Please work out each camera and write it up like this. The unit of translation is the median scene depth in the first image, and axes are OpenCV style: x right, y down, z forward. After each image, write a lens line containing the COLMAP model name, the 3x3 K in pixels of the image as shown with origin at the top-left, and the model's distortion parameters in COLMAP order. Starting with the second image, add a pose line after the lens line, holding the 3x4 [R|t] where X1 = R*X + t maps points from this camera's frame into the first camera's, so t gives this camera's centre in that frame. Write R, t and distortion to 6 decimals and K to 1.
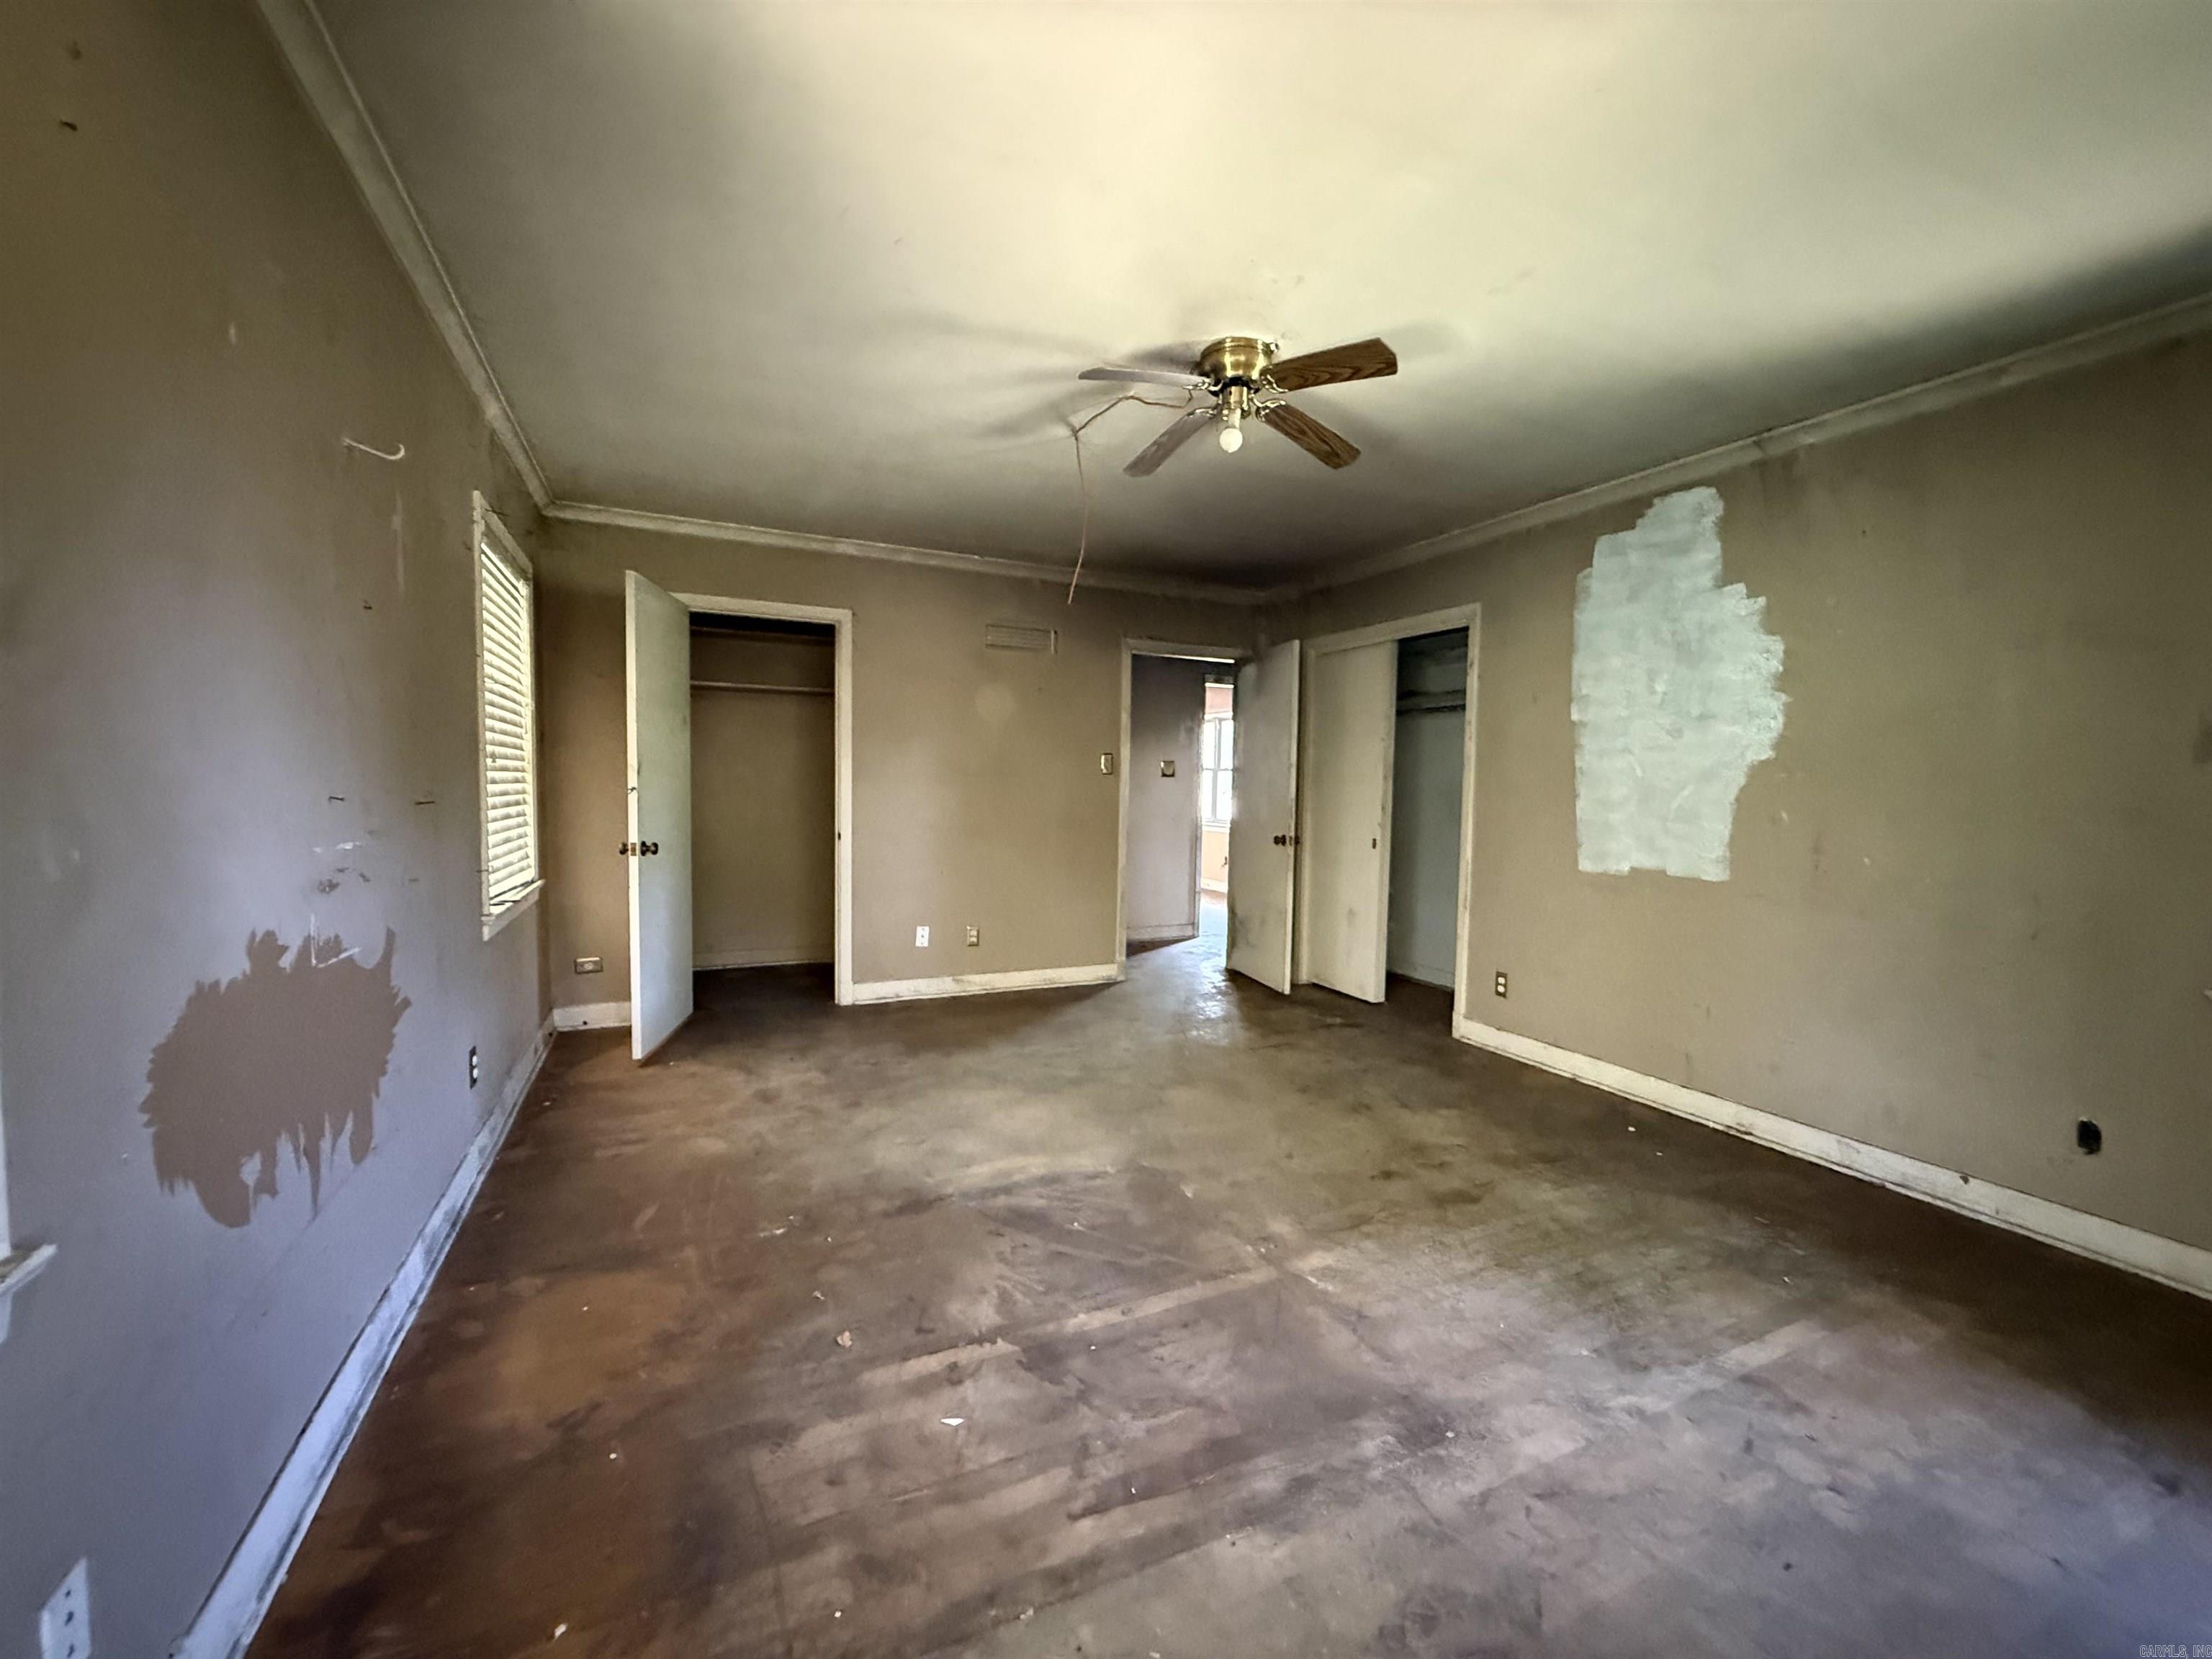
lens RADIAL K [[882.8, 0, 1106.0], [0, 882.8, 829.5], [0, 0, 1]] dist [0.001890, -0.000212]
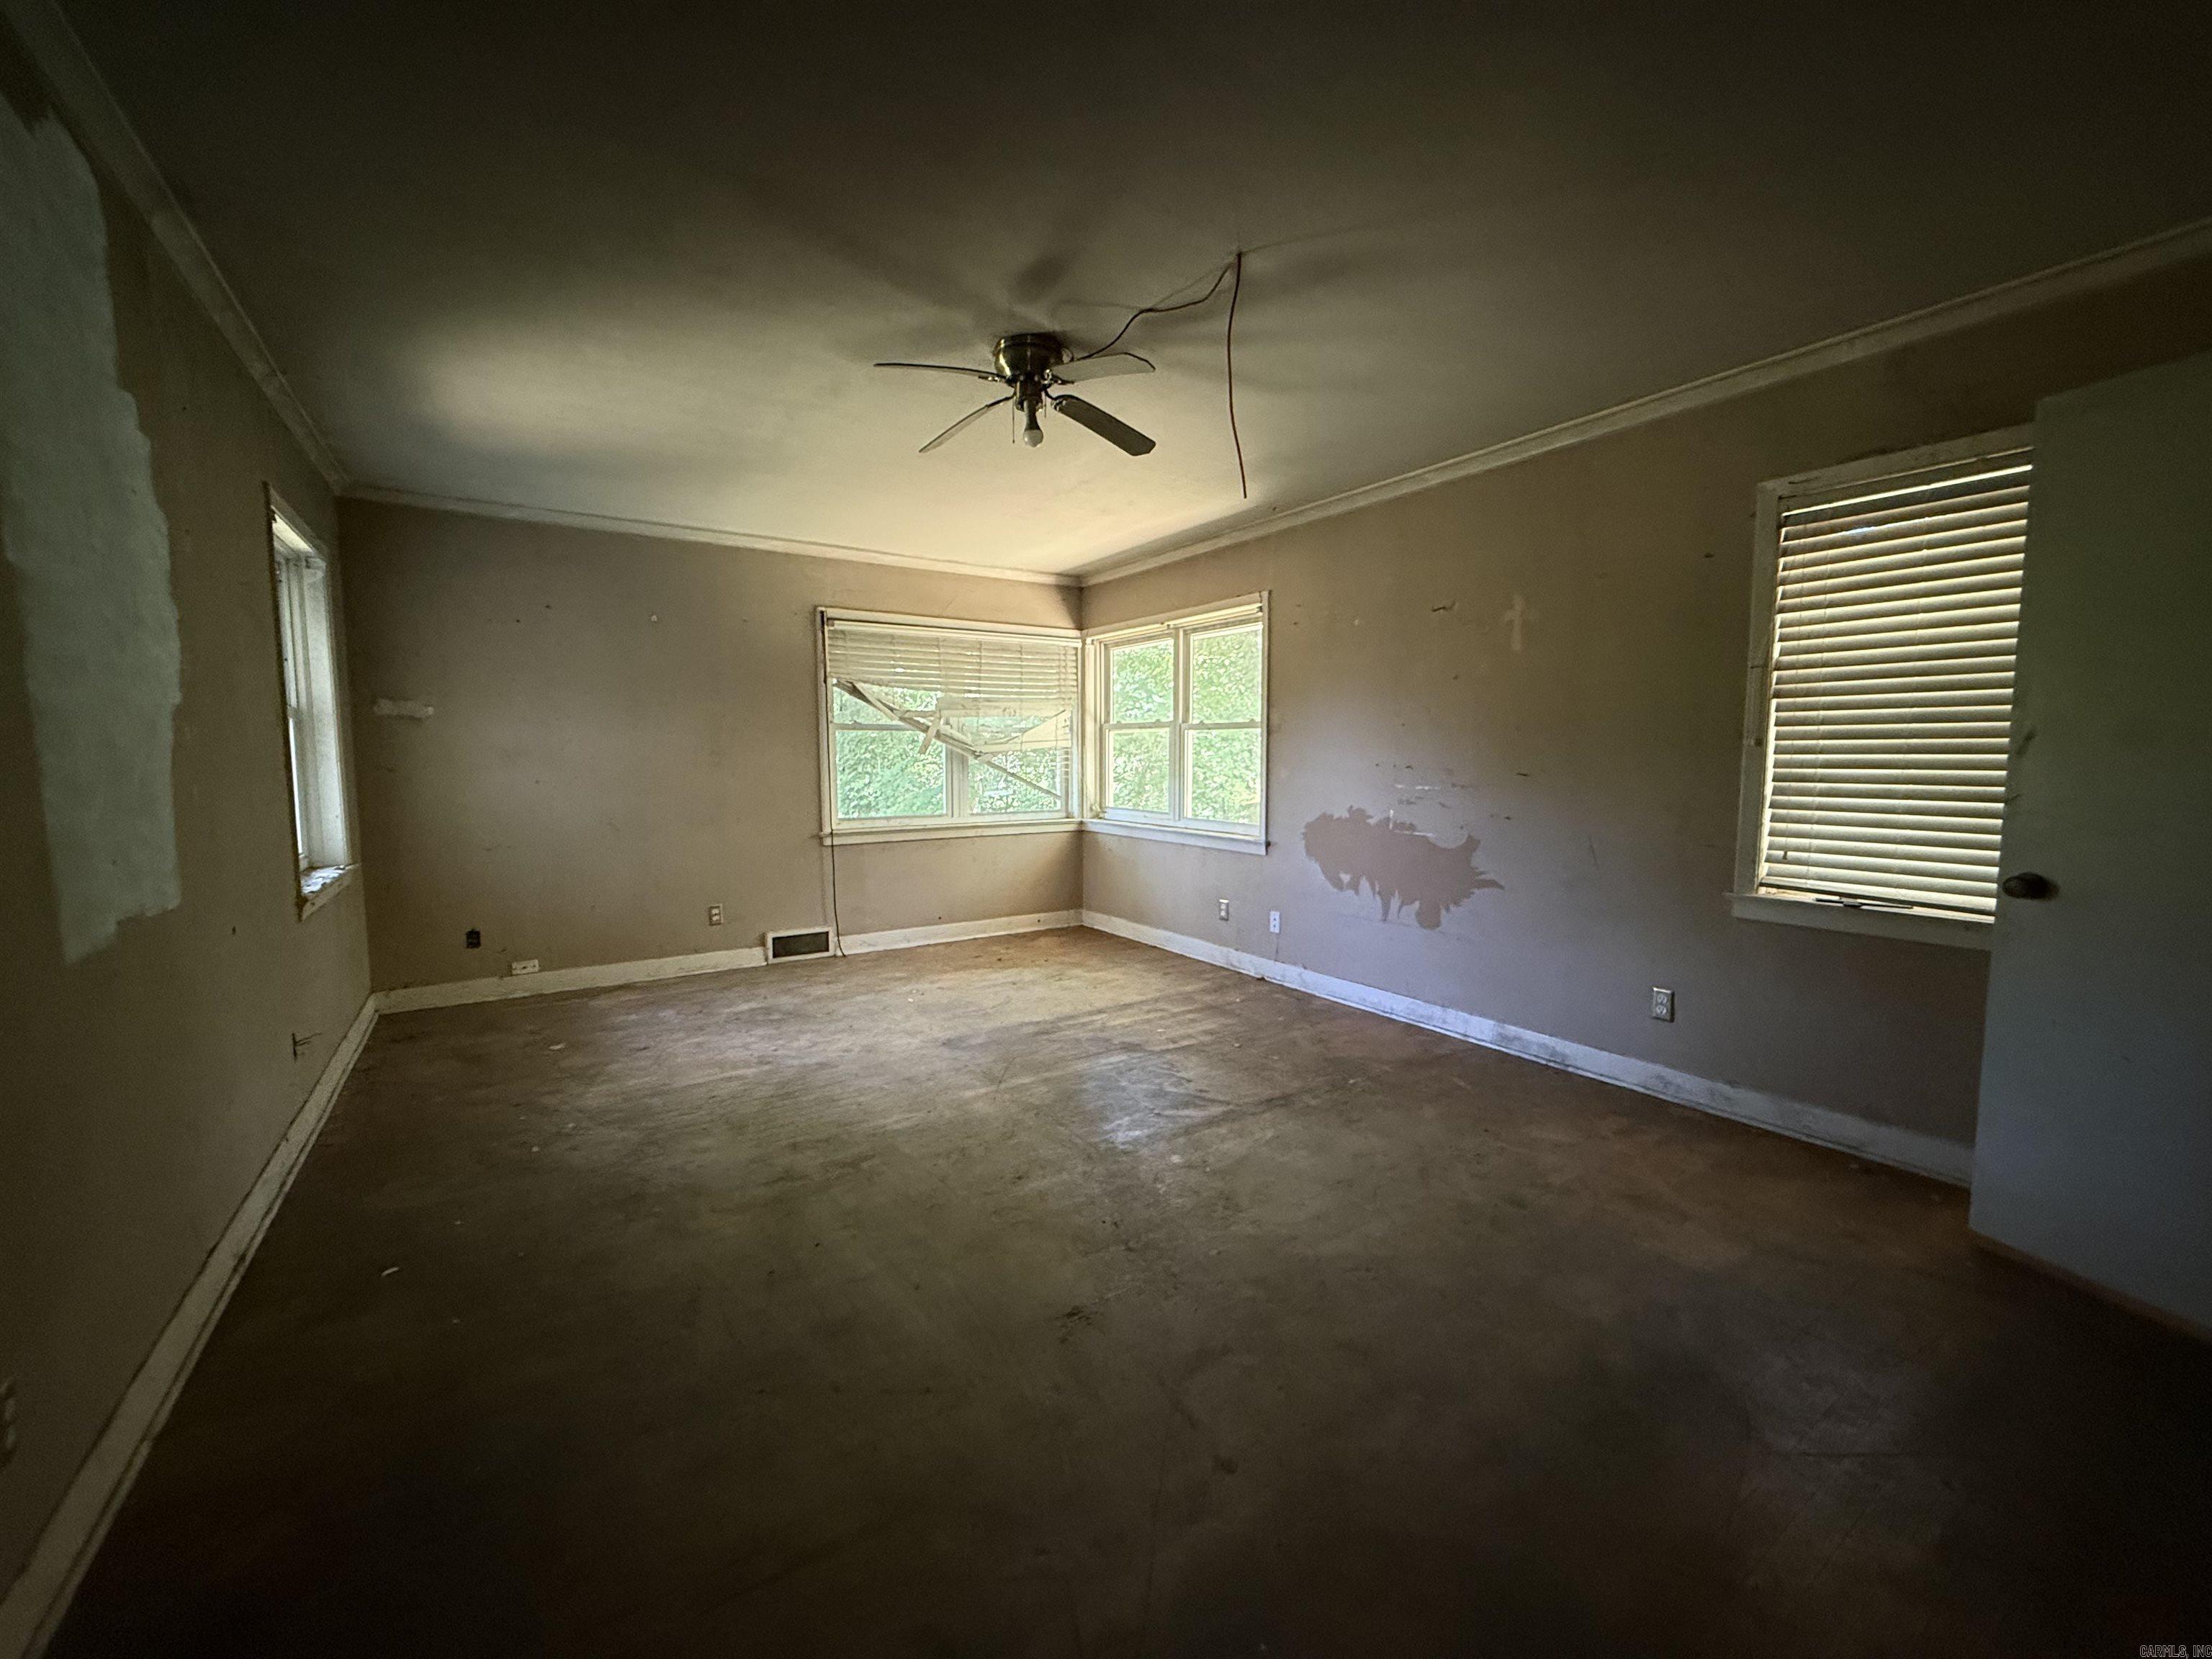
lens RADIAL K [[882.8, 0, 1106.0], [0, 882.8, 829.5], [0, 0, 1]] dist [0.001890, -0.000212]
pose [[-0.989129, -0.004632, -0.146977, 0.260211], [-0.024721, 0.990517, 0.135151, -0.139556], [0.144957, 0.137315, -0.979863, 2.629482]]
